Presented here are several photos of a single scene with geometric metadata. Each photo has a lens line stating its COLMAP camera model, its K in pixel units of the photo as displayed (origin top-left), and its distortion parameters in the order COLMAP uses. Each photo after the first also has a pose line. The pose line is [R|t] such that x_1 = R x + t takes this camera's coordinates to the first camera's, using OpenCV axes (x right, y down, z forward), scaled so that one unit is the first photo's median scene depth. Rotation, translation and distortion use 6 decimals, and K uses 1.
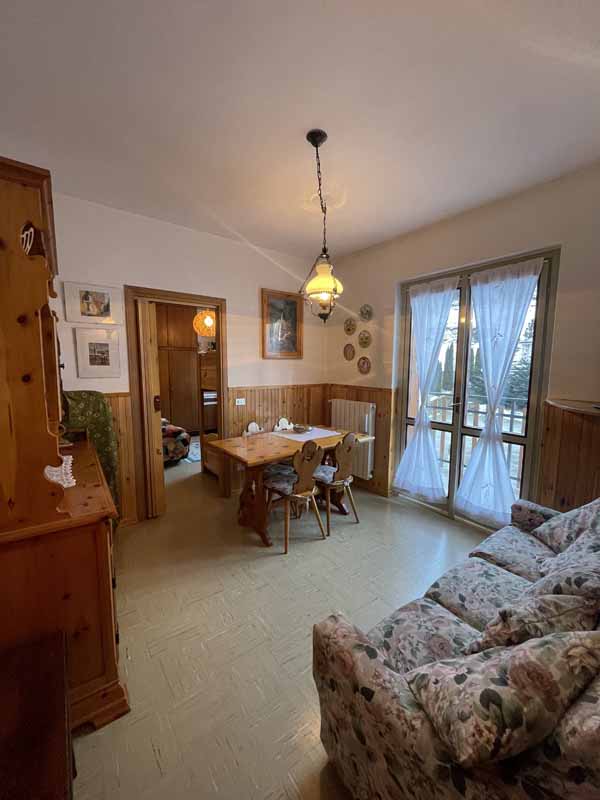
lens RADIAL K [[321.1, 0, 303.3], [0, 321.1, 400.0], [0, 0, 1]] dist [-0.002565, -0.000714]
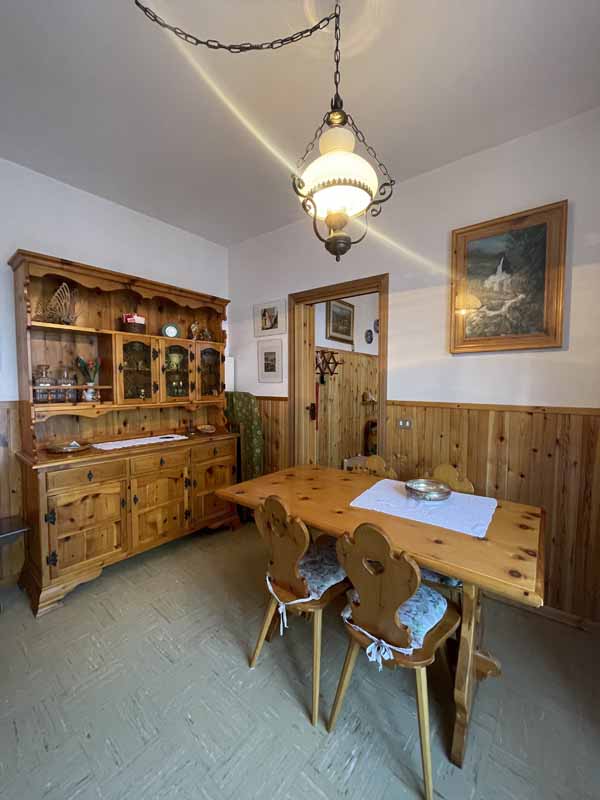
lens RADIAL K [[321.1, 0, 297.7], [0, 321.1, 400.6], [0, 0, 1]] dist [-0.002565, -0.000714]
pose [[0.243165, 0.048749, -0.968759, 0.424303], [-0.105535, 0.994137, 0.023536, -0.037391], [0.964227, 0.096515, 0.246884, 0.707166]]
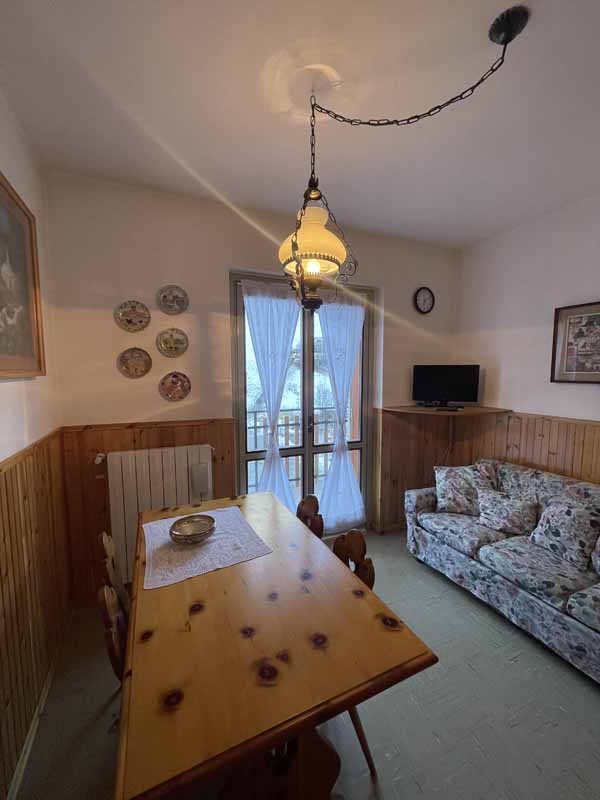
lens RADIAL K [[321.1, 0, 296.5], [0, 321.1, 399.9], [0, 0, 1]] dist [-0.002565, -0.000714]
pose [[0.237597, -0.088739, 0.967302, -0.406021], [0.110084, 0.991863, 0.063952, -0.112814], [-0.965106, 0.091289, 0.245433, 0.747673]]
